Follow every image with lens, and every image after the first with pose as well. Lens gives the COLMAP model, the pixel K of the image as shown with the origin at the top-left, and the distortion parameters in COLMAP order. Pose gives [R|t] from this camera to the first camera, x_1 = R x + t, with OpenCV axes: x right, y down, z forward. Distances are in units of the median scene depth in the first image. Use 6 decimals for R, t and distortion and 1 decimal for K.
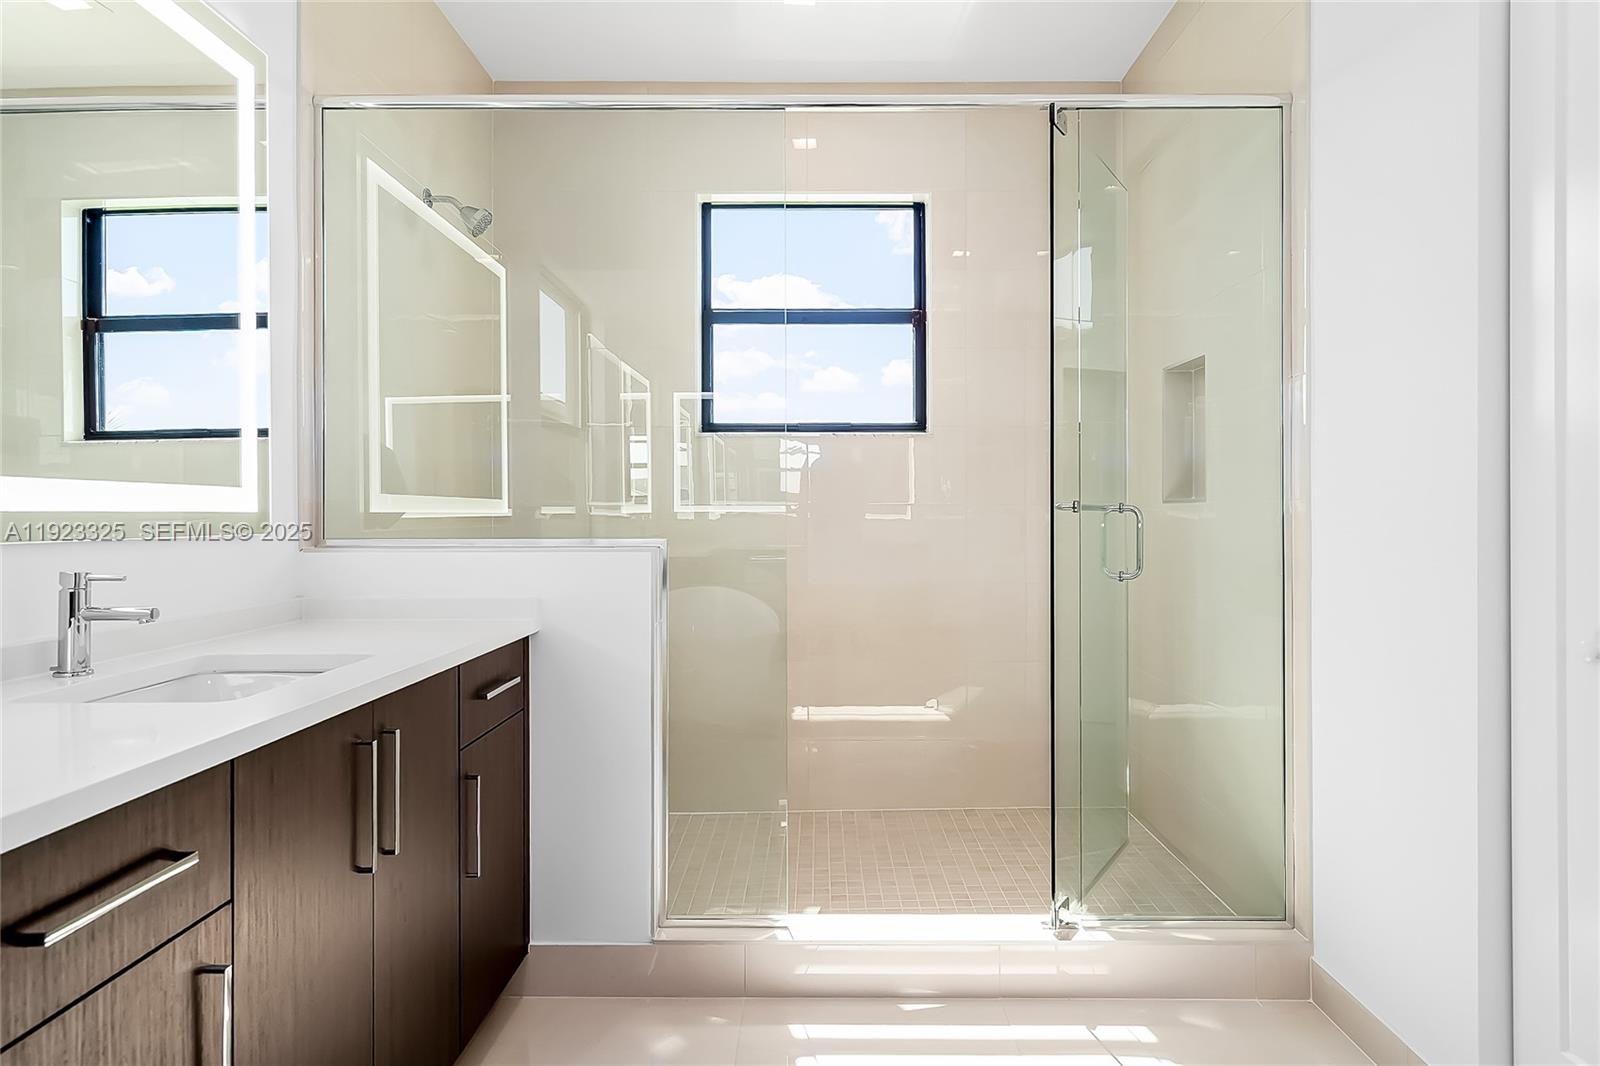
lens RADIAL K [[911.8, 0, 798.1], [0, 911.8, 519.8], [0, 0, 1]] dist [-0.009070, -0.000536]
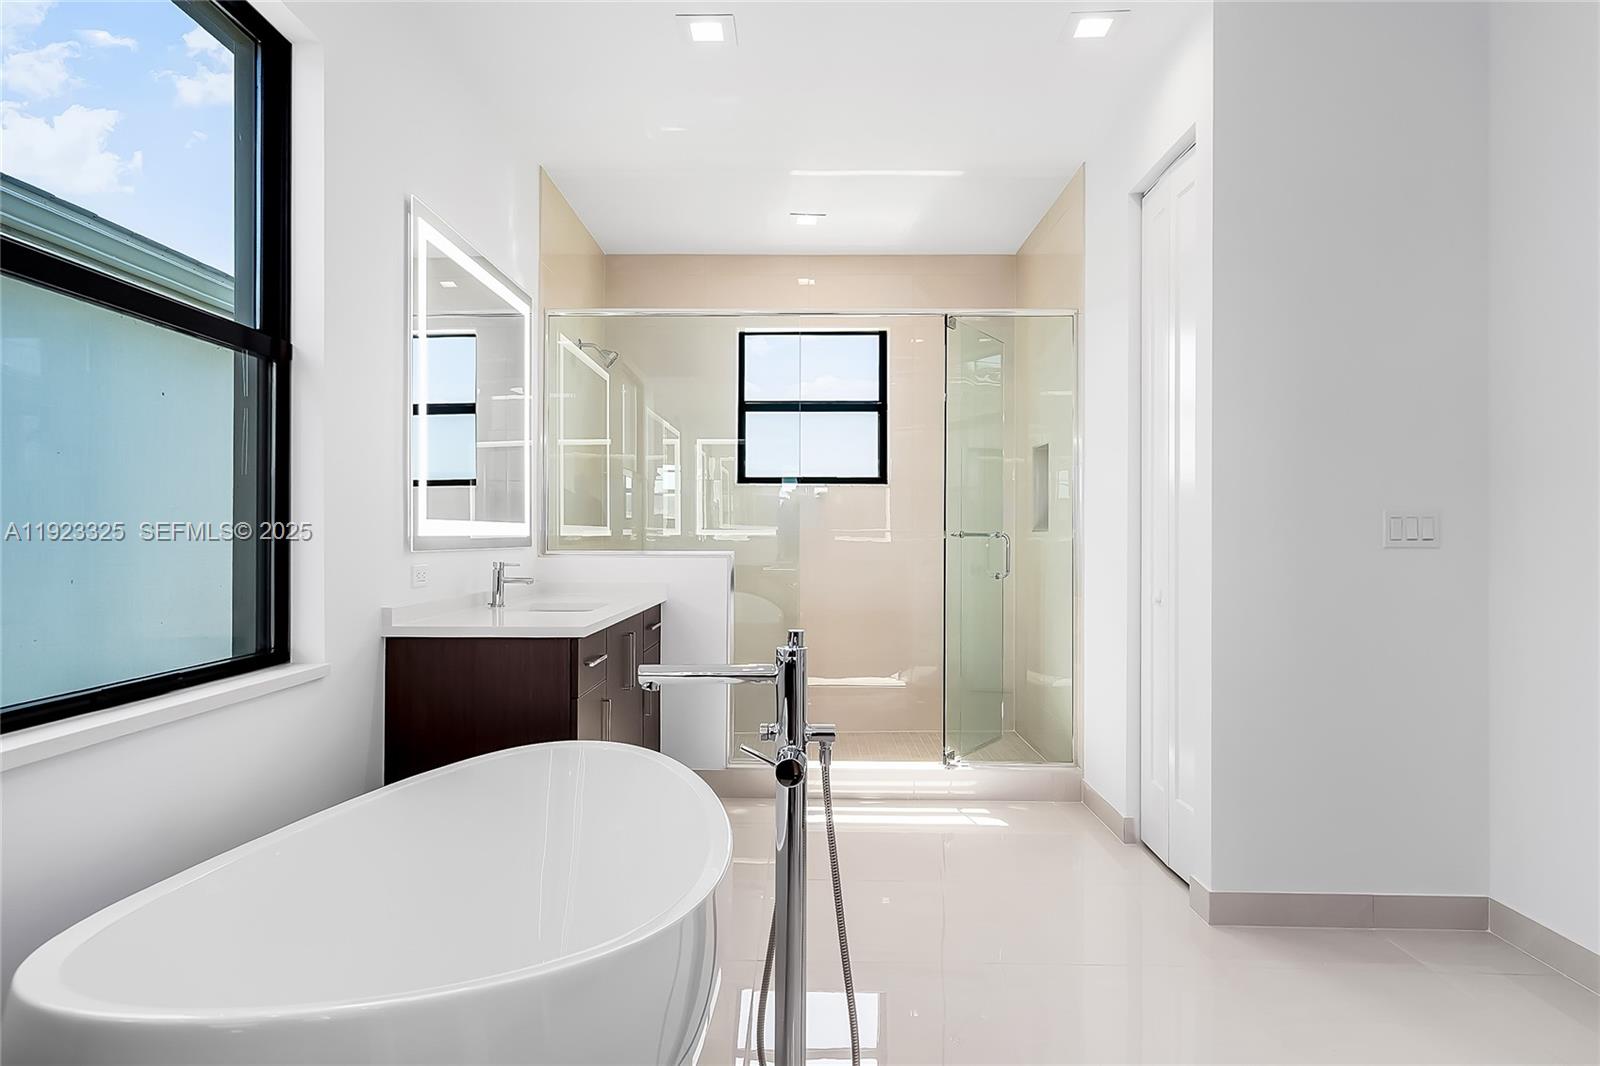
lens RADIAL K [[922.2, 0, 800.0], [0, 922.2, 538.3], [0, 0, 1]] dist [0.003728, 0.000077]
pose [[0.999893, 0.005567, 0.013529, -0.023299], [-0.005534, 0.999982, -0.002483, -0.000853], [-0.013542, 0.002408, 0.999905, -0.547180]]
